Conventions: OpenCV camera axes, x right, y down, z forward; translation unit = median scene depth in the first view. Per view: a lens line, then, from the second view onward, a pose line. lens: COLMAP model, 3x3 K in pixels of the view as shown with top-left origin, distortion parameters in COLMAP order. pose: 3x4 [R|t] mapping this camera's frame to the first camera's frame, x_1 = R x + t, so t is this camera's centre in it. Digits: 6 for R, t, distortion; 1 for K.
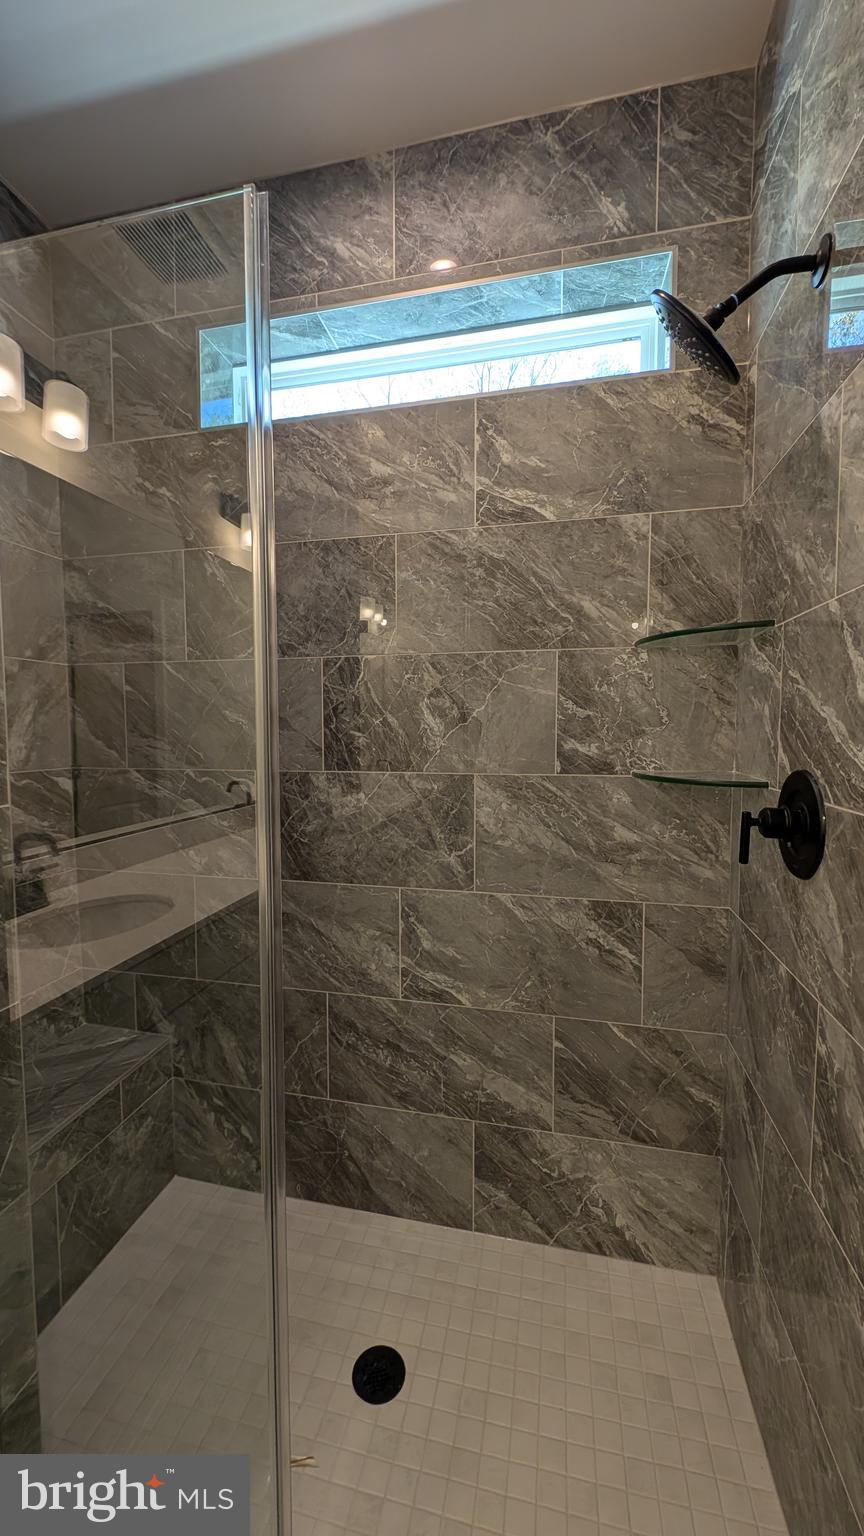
lens RADIAL K [[577.5, 0, 438.1], [0, 577.5, 765.6], [0, 0, 1]] dist [0.000779, -0.000324]
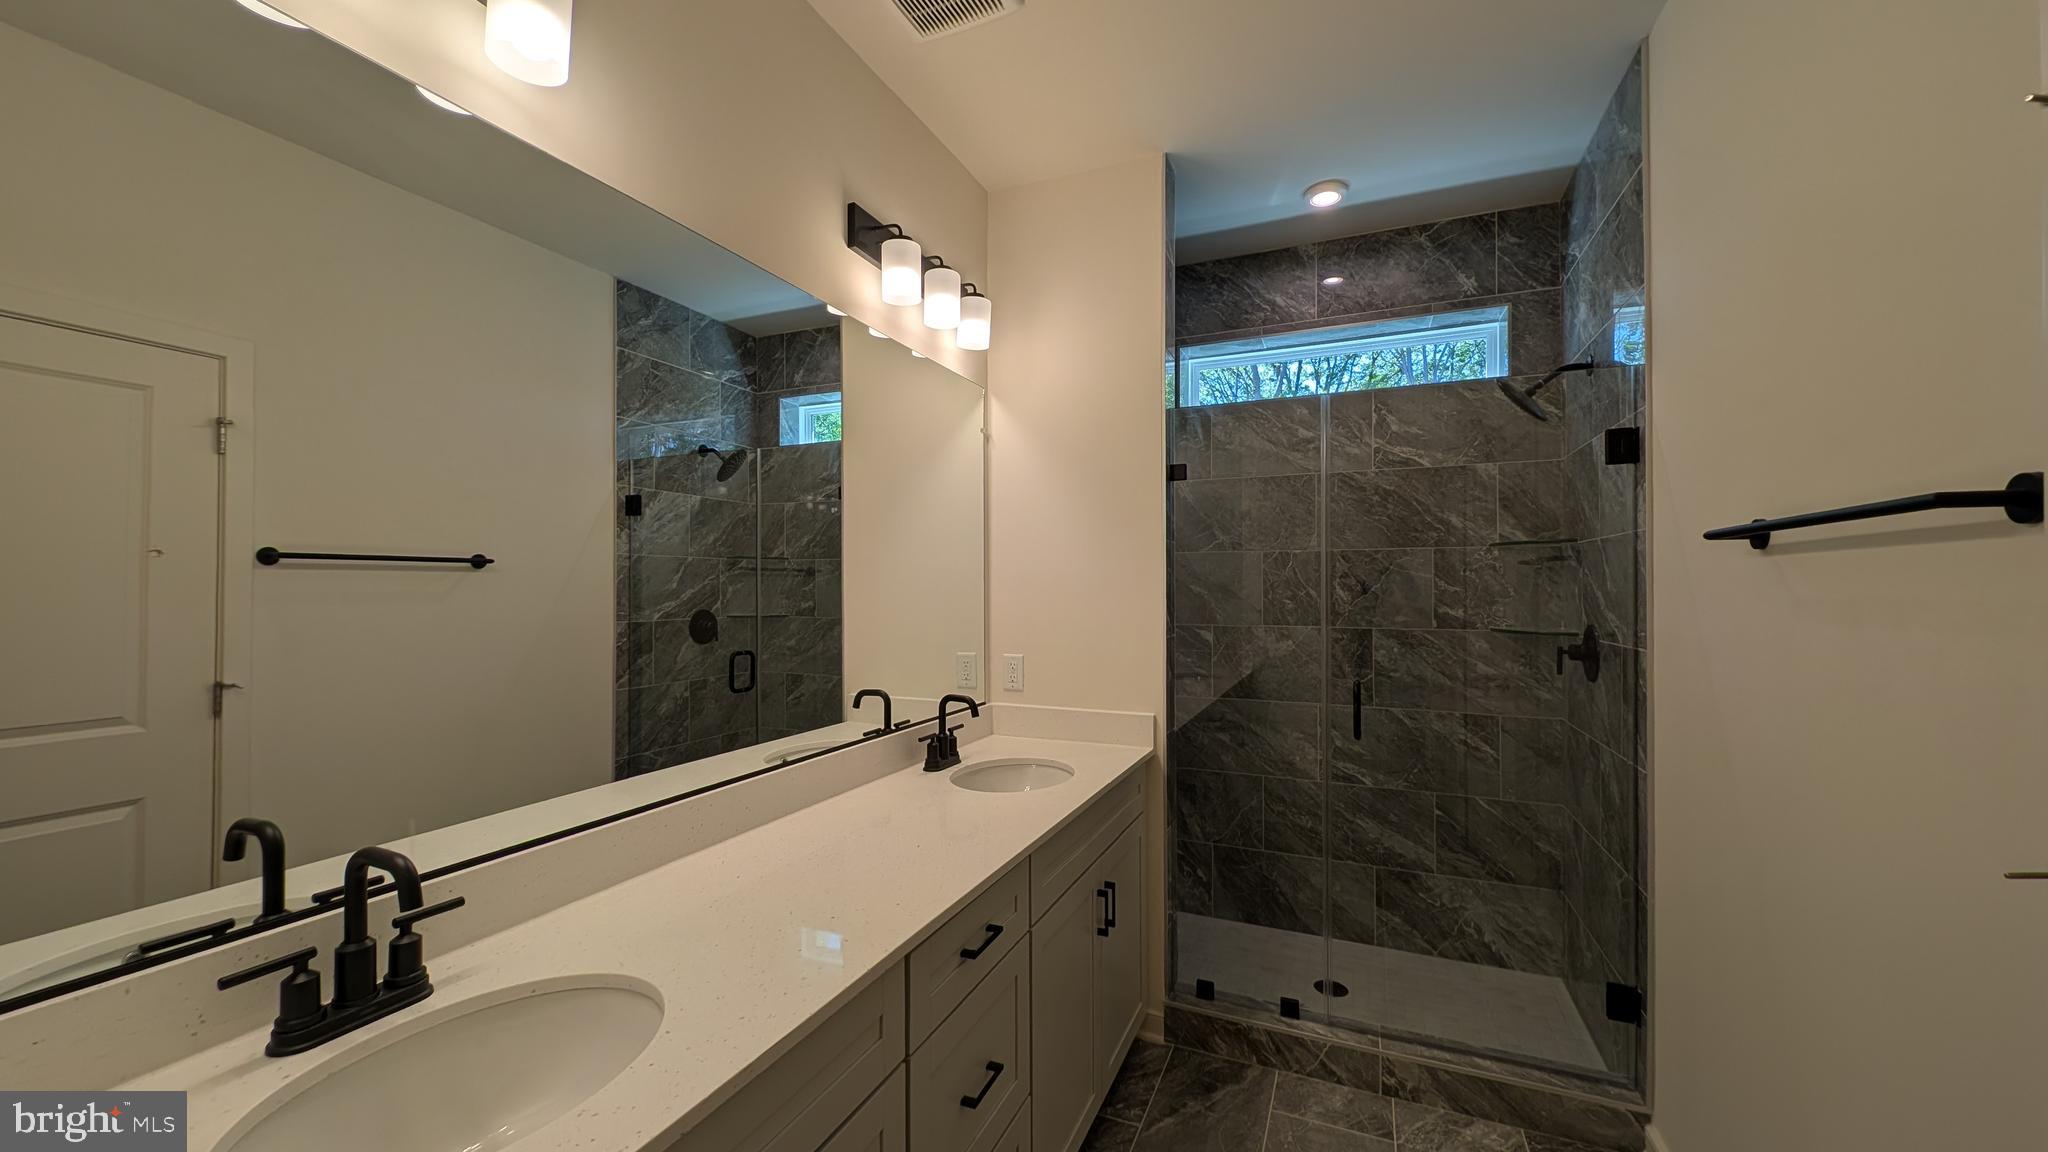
lens RADIAL K [[770.0, 0, 1014.7], [0, 770.0, 580.2], [0, 0, 1]] dist [0.000779, -0.000324]
pose [[0.977310, 0.000722, -0.211814, -0.442923], [-0.016035, 0.997377, -0.070587, 0.047439], [0.211207, 0.072382, 0.974758, -1.217040]]
